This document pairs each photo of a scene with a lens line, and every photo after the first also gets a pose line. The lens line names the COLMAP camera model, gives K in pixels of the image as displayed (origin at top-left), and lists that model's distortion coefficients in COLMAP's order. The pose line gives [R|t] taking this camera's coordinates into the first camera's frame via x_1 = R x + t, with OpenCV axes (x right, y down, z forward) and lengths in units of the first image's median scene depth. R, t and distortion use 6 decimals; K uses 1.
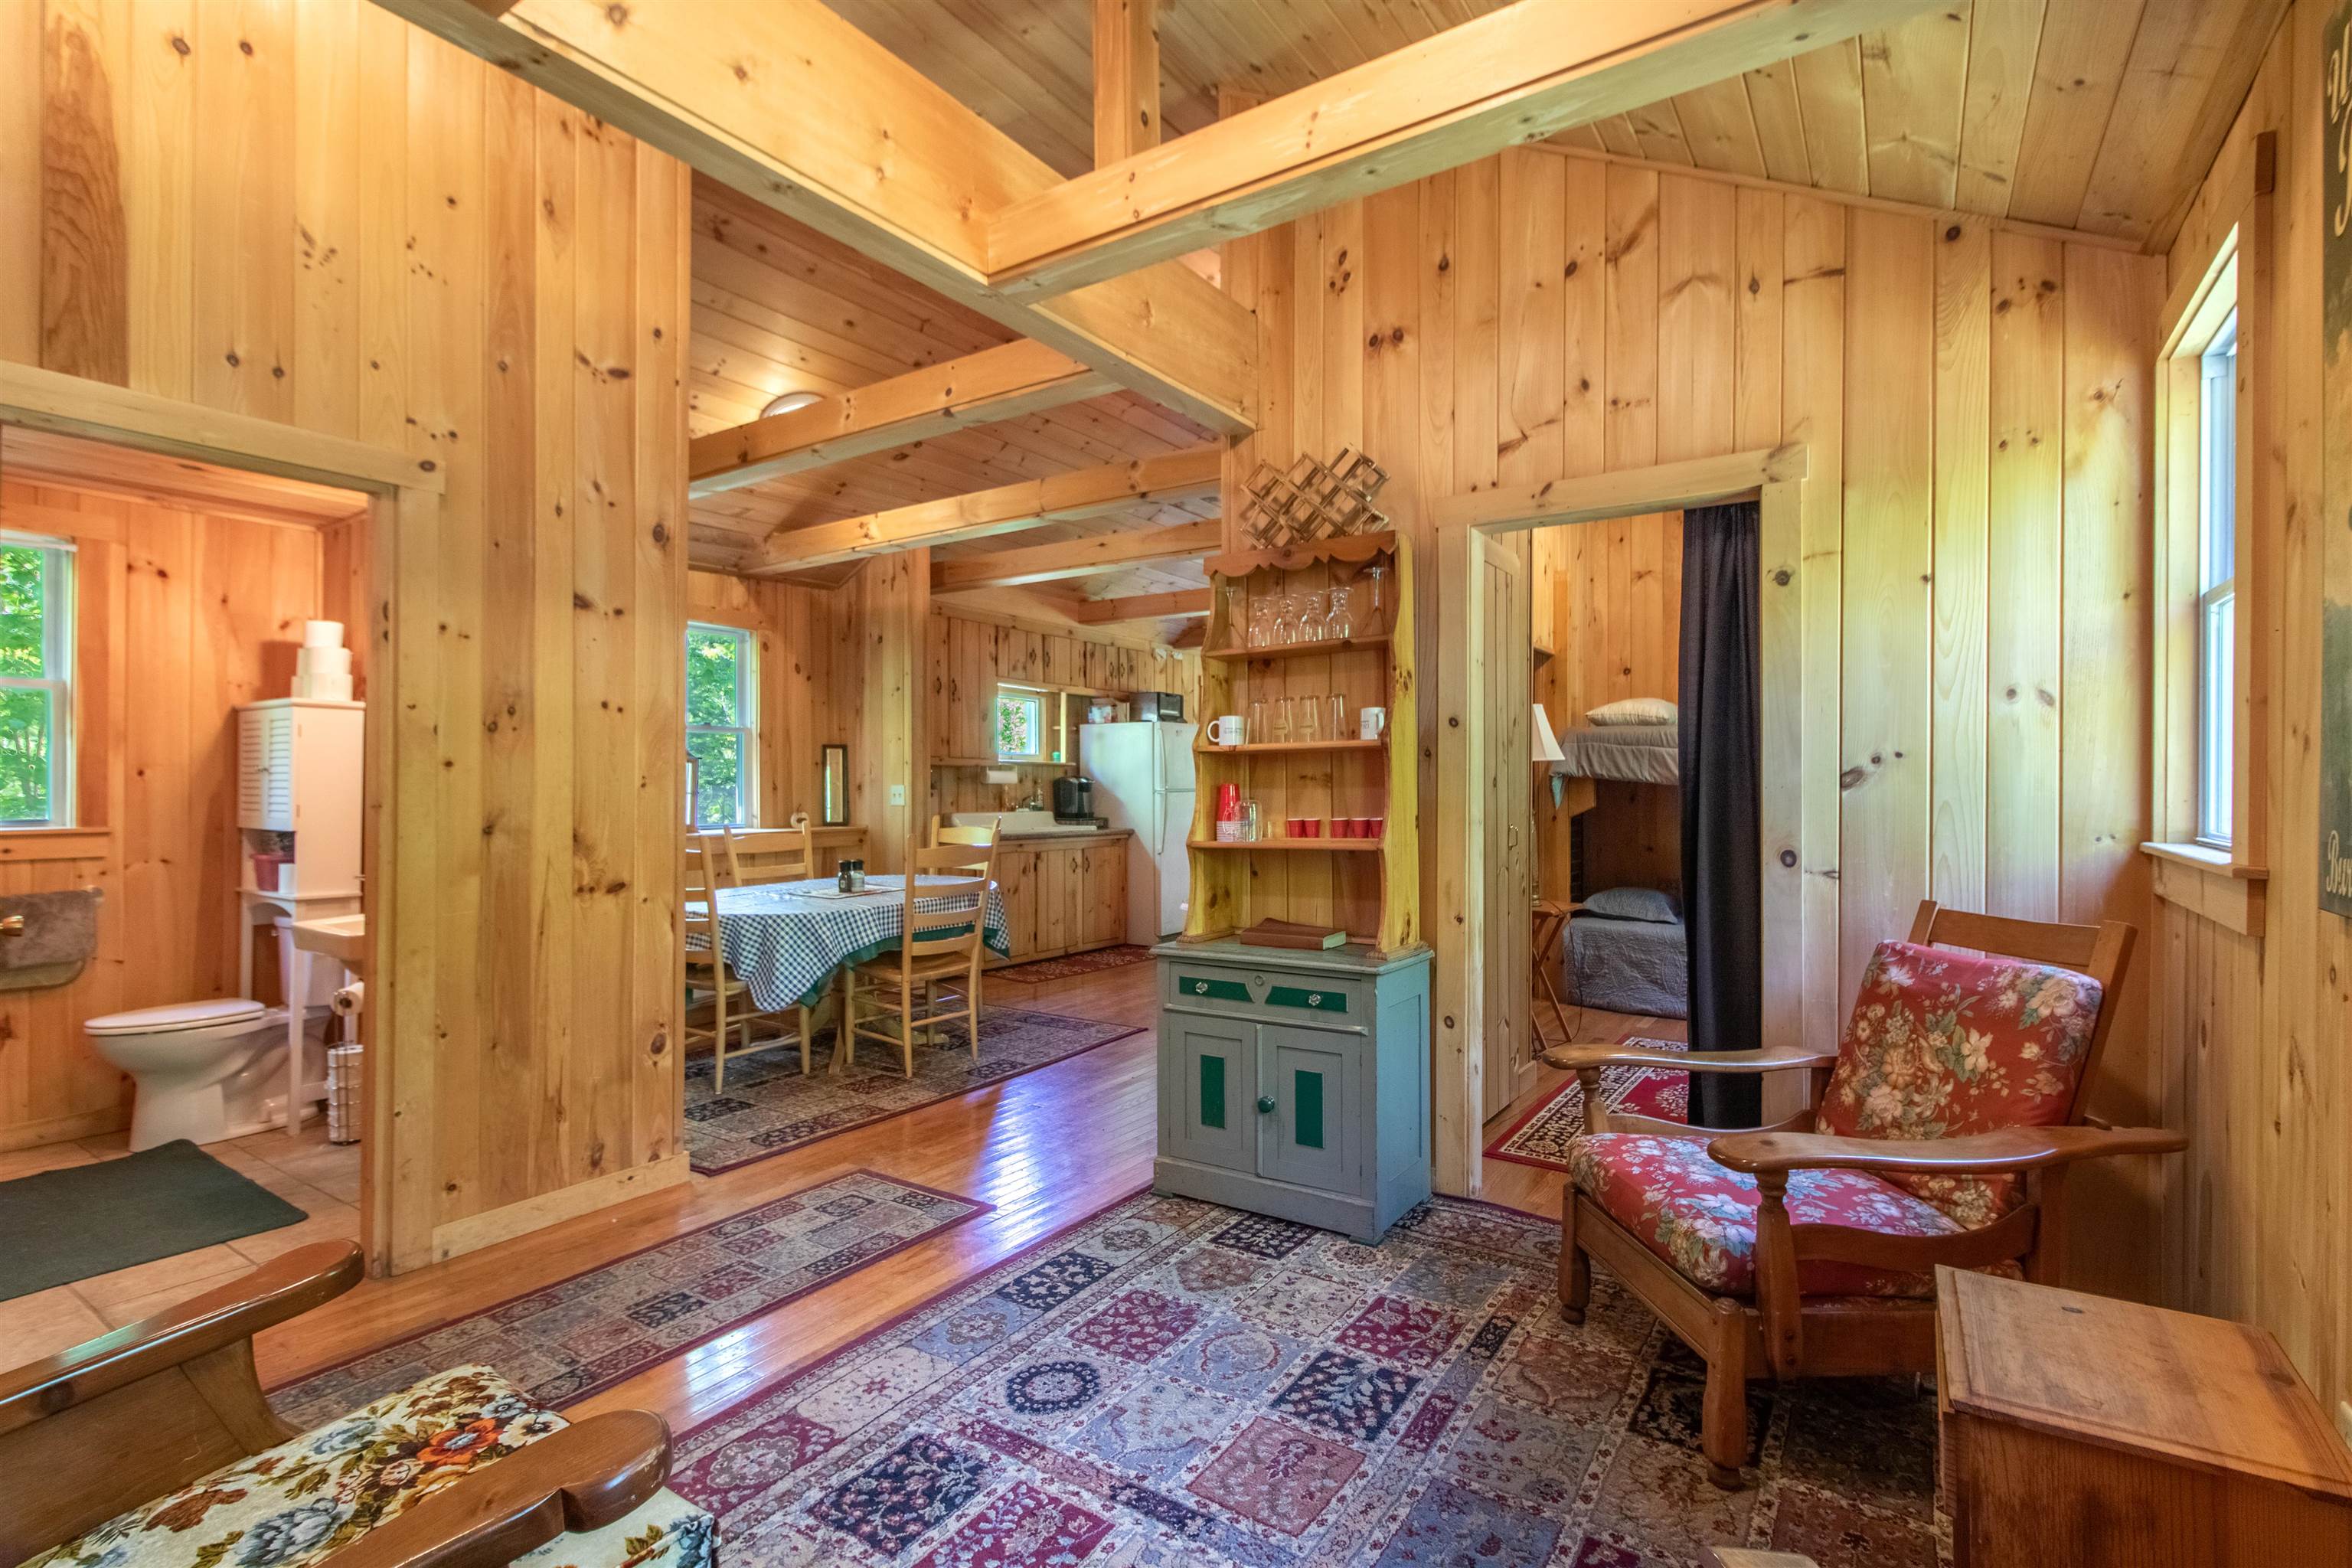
lens RADIAL K [[1056.9, 0, 1176.0], [0, 1056.9, 784.0], [0, 0, 1]] dist [0.001048, 0.000690]
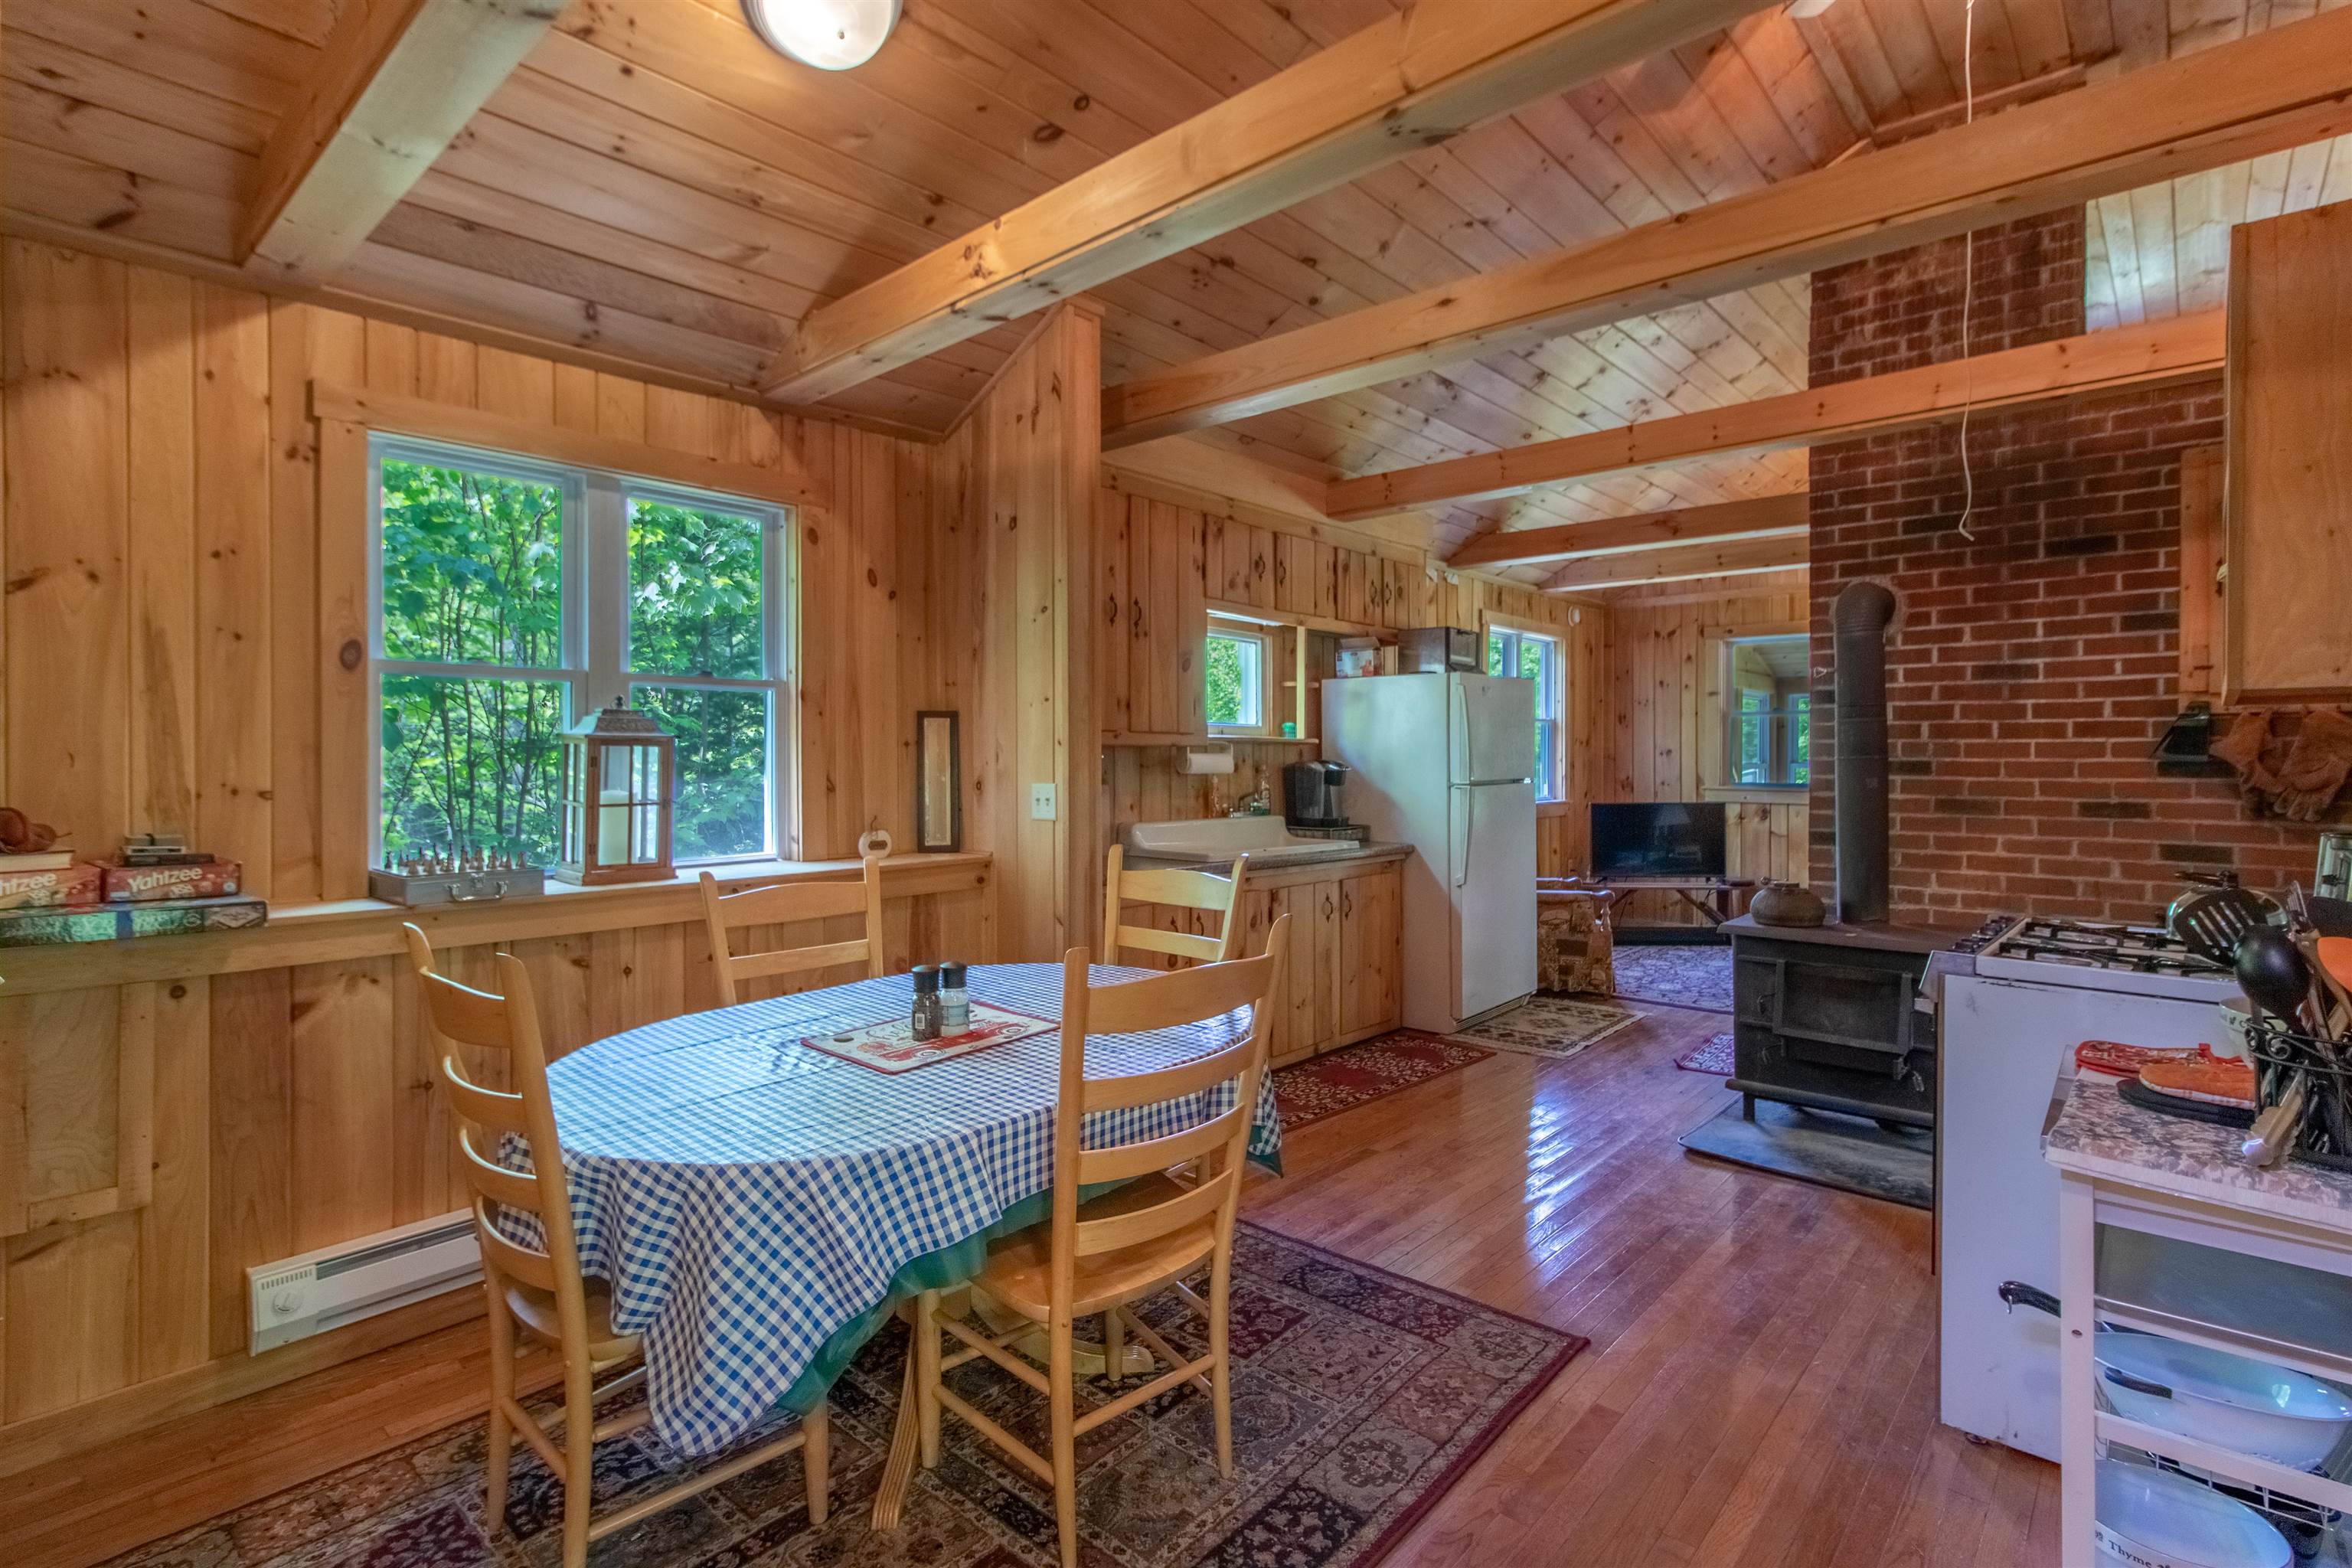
lens RADIAL K [[1100.9, 0, 1203.7], [0, 1100.9, 754.5], [0, 0, 1]] dist [-0.000194, 0.000891]
pose [[0.993071, -0.001734, -0.117501, -0.094981], [0.001496, 0.999997, -0.002116, -0.010459], [0.117504, 0.001926, 0.993071, 0.370003]]
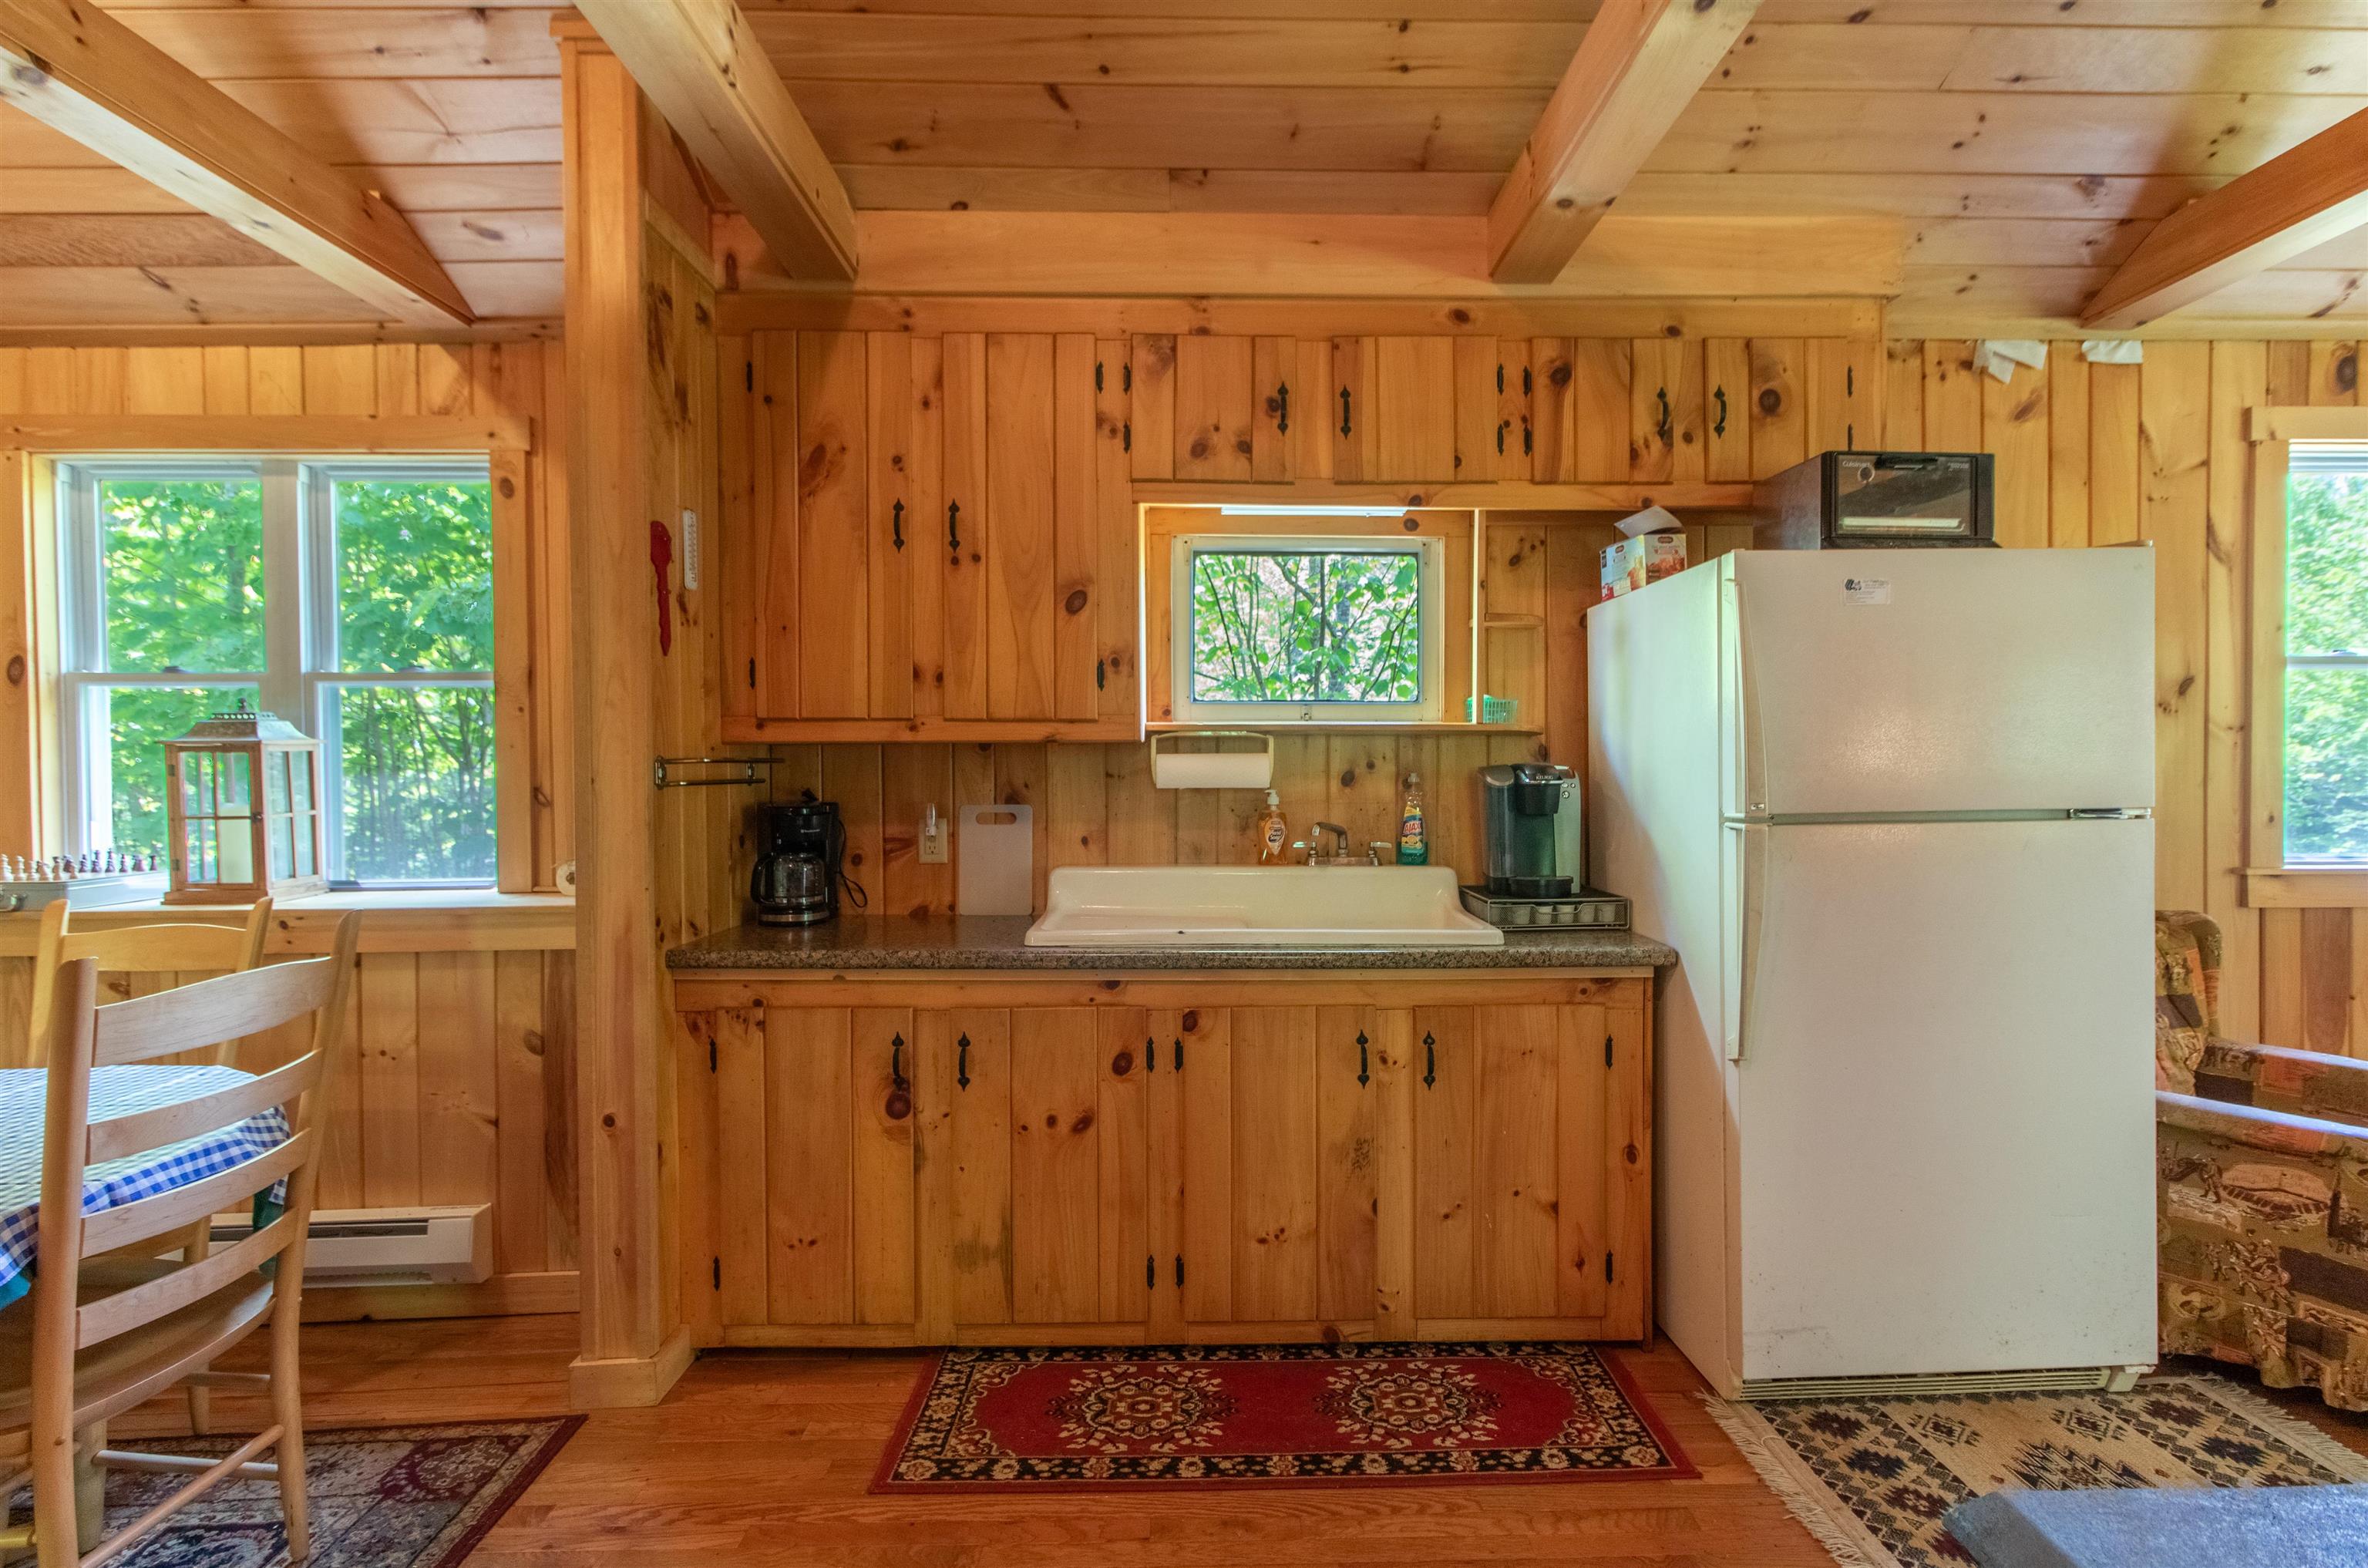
lens RADIAL K [[1112.7, 0, 1177.9], [0, 1112.7, 778.3], [0, 0, 1]] dist [0.000523, 0.000739]
pose [[0.587966, 0.005011, -0.808870, 0.132241], [0.005815, 0.999929, 0.010421, -0.007988], [0.808865, -0.010830, 0.587895, 0.782701]]
